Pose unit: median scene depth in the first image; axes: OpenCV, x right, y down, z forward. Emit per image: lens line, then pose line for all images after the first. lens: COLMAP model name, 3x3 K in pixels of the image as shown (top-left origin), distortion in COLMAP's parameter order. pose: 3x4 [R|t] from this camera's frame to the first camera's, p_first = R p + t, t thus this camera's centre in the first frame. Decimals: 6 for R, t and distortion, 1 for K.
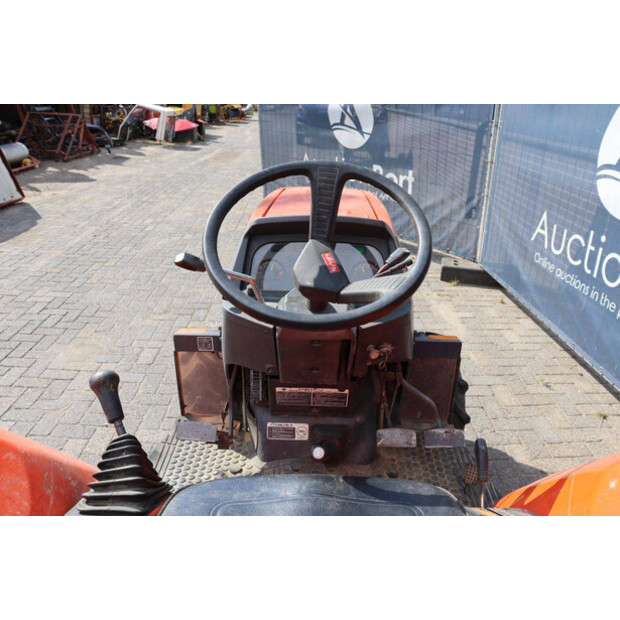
lens RADIAL K [[500.8, 0, 309.5], [0, 500.8, 288.9], [0, 0, 1]] dist [-0.112783, 0.006046]
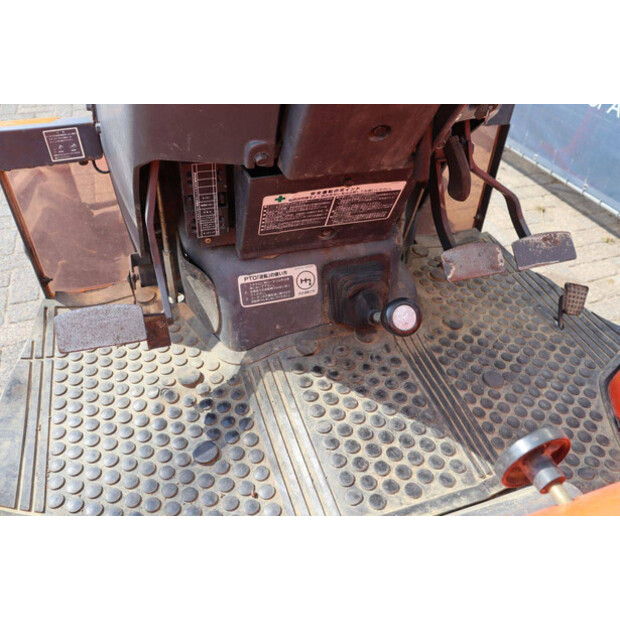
lens RADIAL K [[531.0, 0, 309.9], [0, 531.0, 301.0], [0, 0, 1]] dist [-0.122337, 0.014211]
pose [[0.946766, -0.198524, 0.253421, -0.155586], [0.103424, 0.933054, 0.344549, 0.116570], [-0.304857, -0.299997, 0.903916, 0.490742]]
